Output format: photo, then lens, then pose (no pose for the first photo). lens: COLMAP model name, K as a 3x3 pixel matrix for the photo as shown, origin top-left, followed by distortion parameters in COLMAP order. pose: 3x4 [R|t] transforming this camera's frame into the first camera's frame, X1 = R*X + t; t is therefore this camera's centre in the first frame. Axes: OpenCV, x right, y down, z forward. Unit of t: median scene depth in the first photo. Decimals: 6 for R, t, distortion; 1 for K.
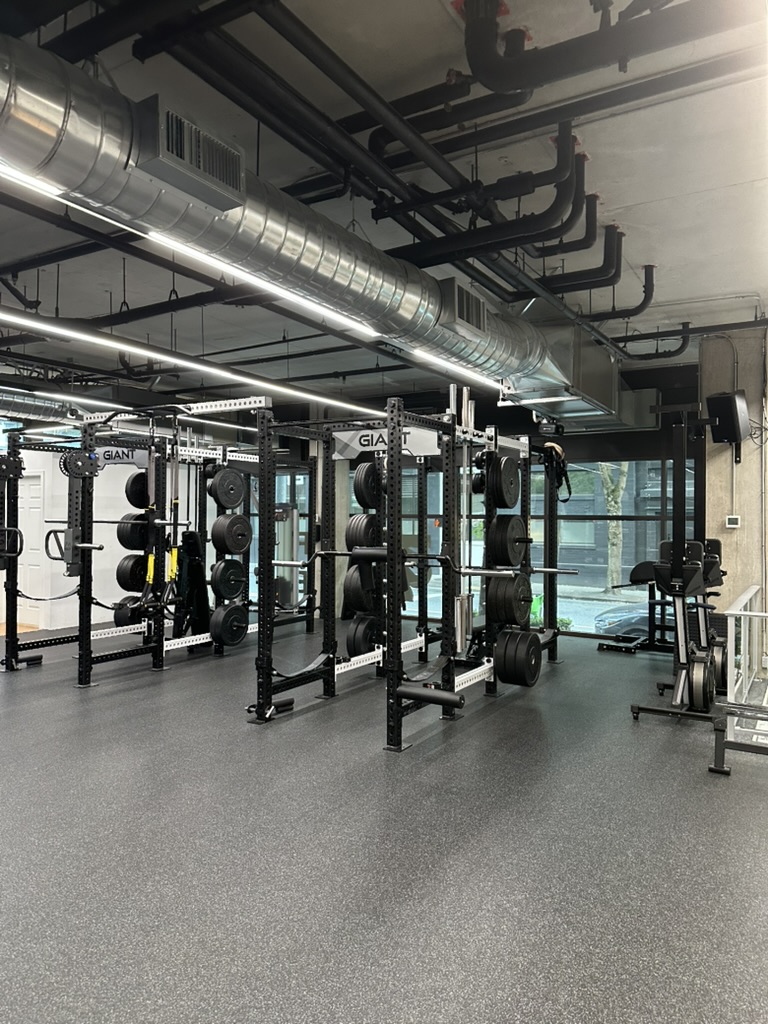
lens RADIAL K [[722.3, 0, 387.2], [0, 722.3, 518.8], [0, 0, 1]] dist [0.104030, -0.153321]
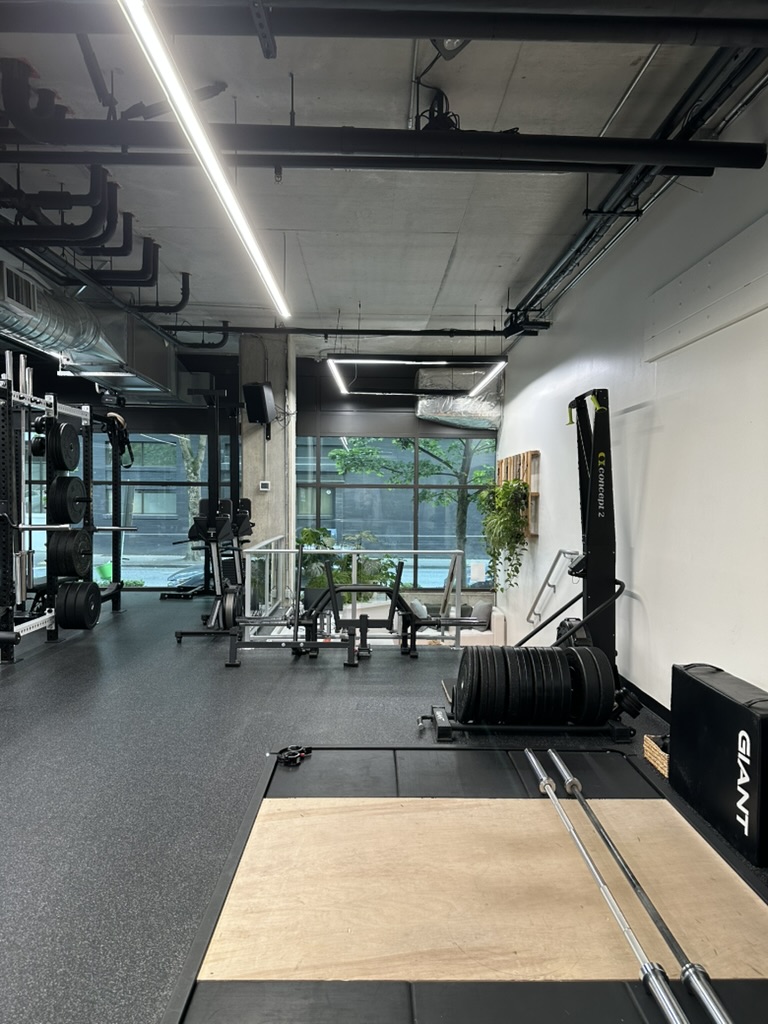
lens RADIAL K [[722.3, 0, 387.2], [0, 722.3, 518.8], [0, 0, 1]] dist [0.104030, -0.153321]
pose [[0.853571, -0.015616, 0.520743, 0.001056], [-0.003151, 0.999378, 0.035135, 0.017670], [-0.520967, -0.031631, 0.852990, -0.195675]]
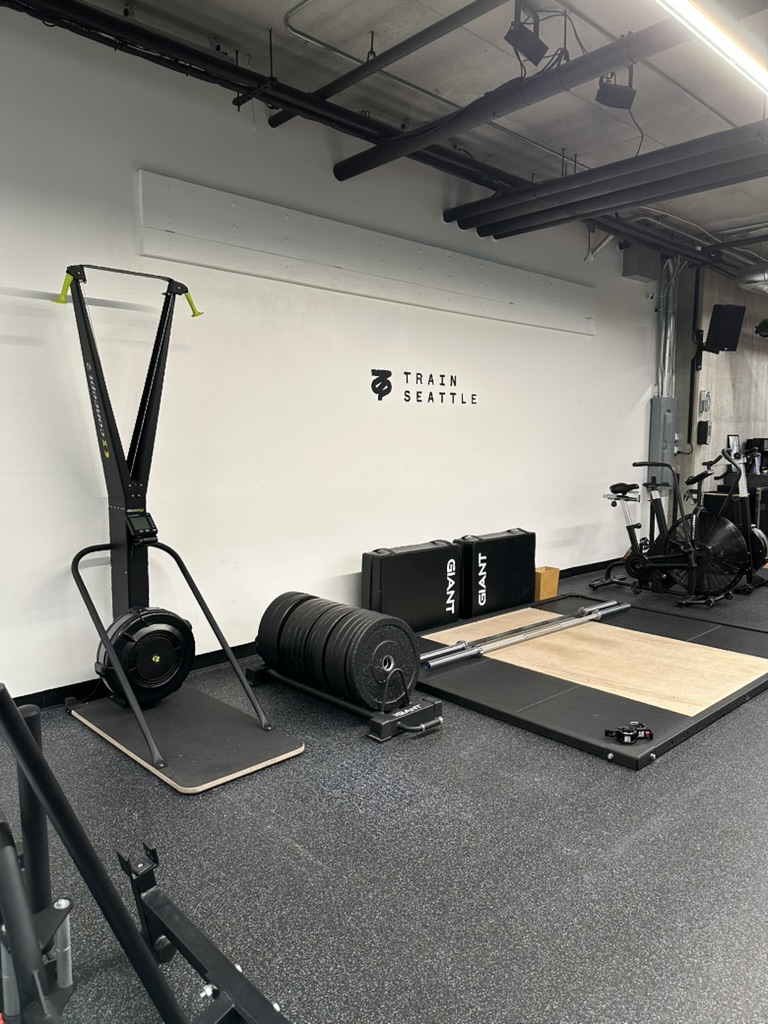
lens RADIAL K [[722.3, 0, 387.2], [0, 722.3, 518.8], [0, 0, 1]] dist [0.104030, -0.153321]
pose [[-0.959736, -0.038373, 0.278271, 0.271035], [-0.006191, 0.993274, 0.115620, 0.025655], [-0.280836, 0.109242, -0.953518, 0.869657]]
